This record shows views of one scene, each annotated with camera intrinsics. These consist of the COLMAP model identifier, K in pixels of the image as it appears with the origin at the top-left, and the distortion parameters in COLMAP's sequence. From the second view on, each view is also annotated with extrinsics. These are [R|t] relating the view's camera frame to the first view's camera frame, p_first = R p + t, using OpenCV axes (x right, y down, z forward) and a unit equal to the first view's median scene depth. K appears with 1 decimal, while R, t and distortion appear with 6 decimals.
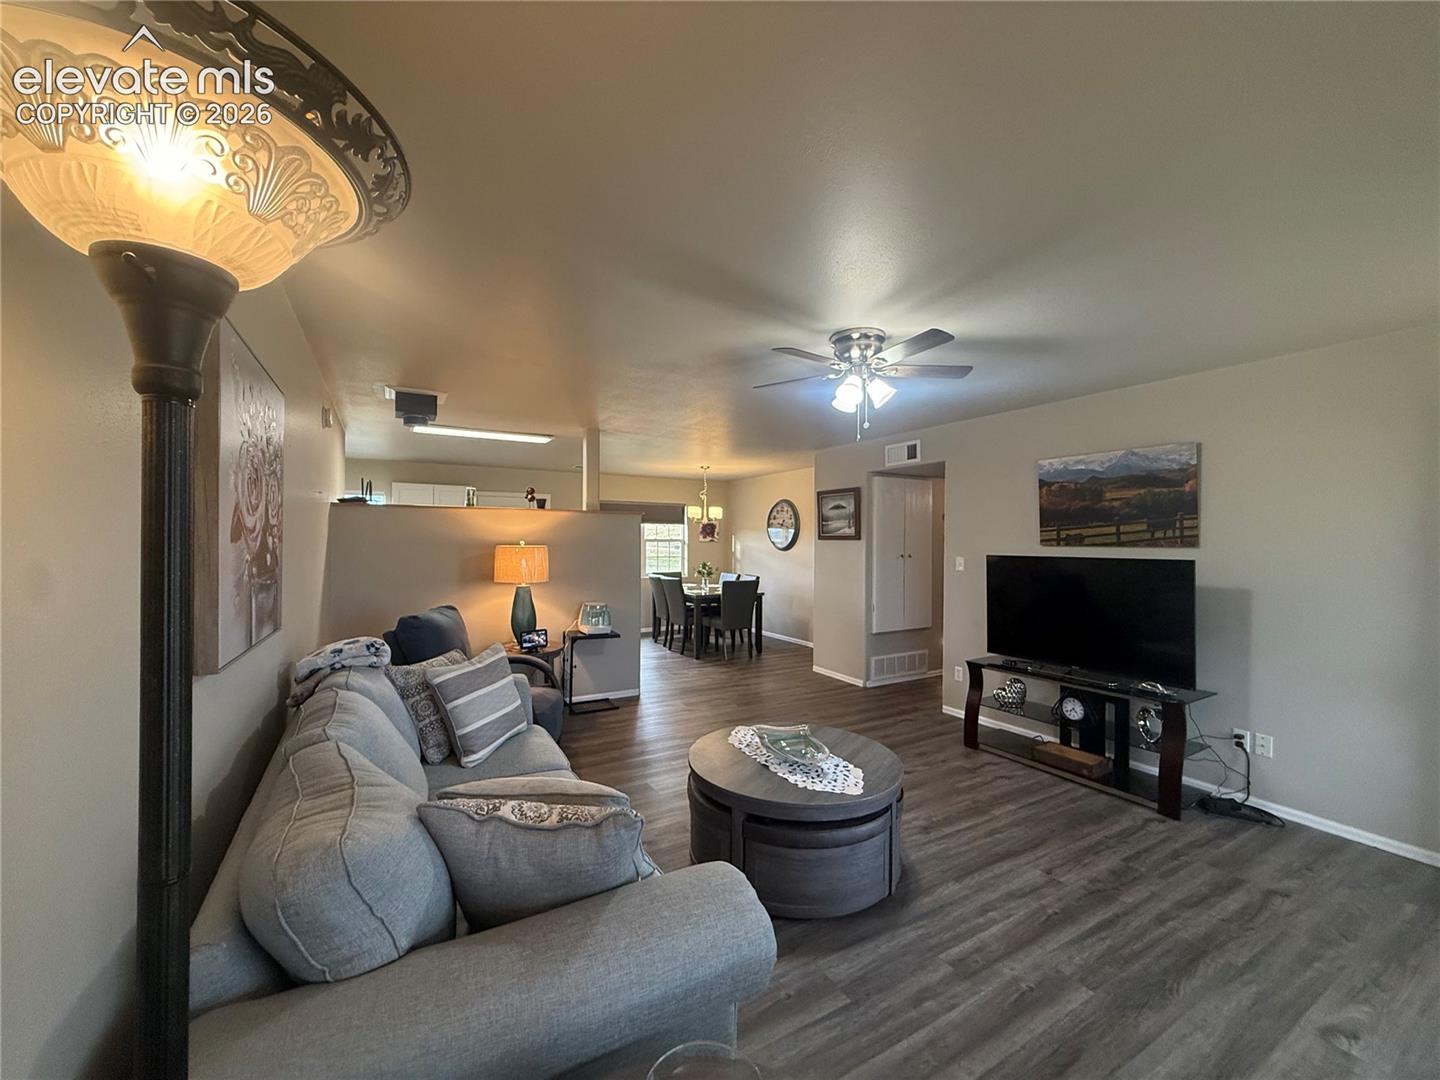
lens RADIAL K [[569.5, 0, 716.9], [0, 569.5, 536.5], [0, 0, 1]] dist [0.002835, 0.000404]
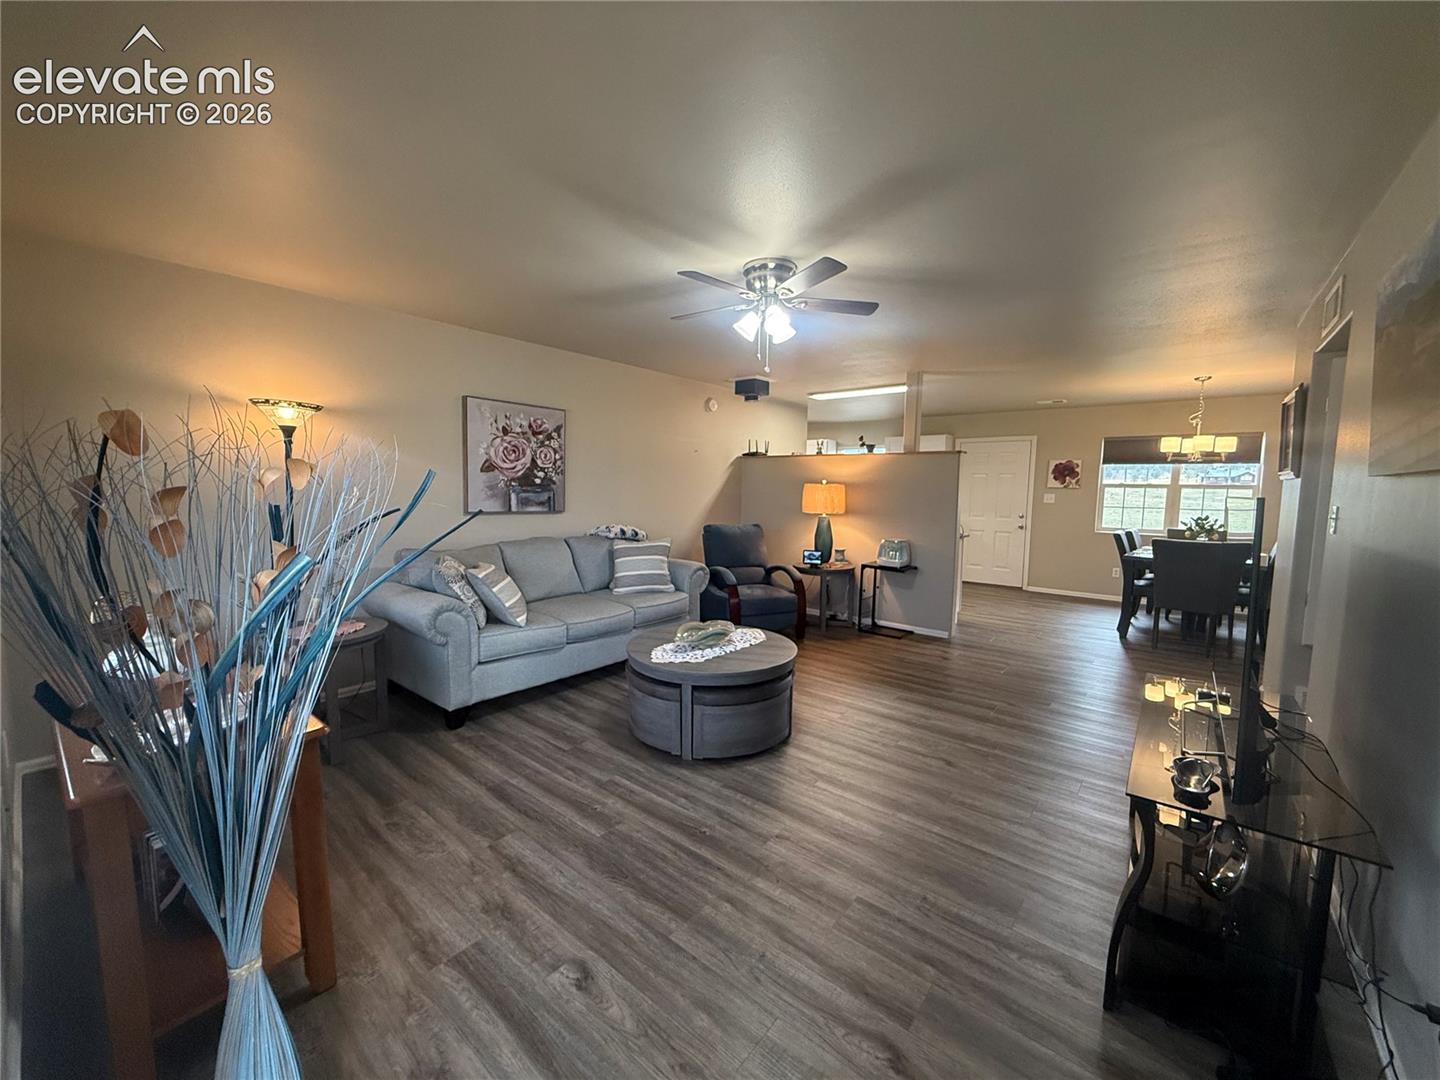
lens RADIAL K [[569.5, 0, 714.2], [0, 569.5, 542.8], [0, 0, 1]] dist [0.002835, 0.000404]
pose [[0.355648, 0.092564, -0.930025, 1.433050], [-0.008962, 0.995376, 0.095641, 0.053061], [0.934577, -0.025680, 0.354833, 0.649237]]
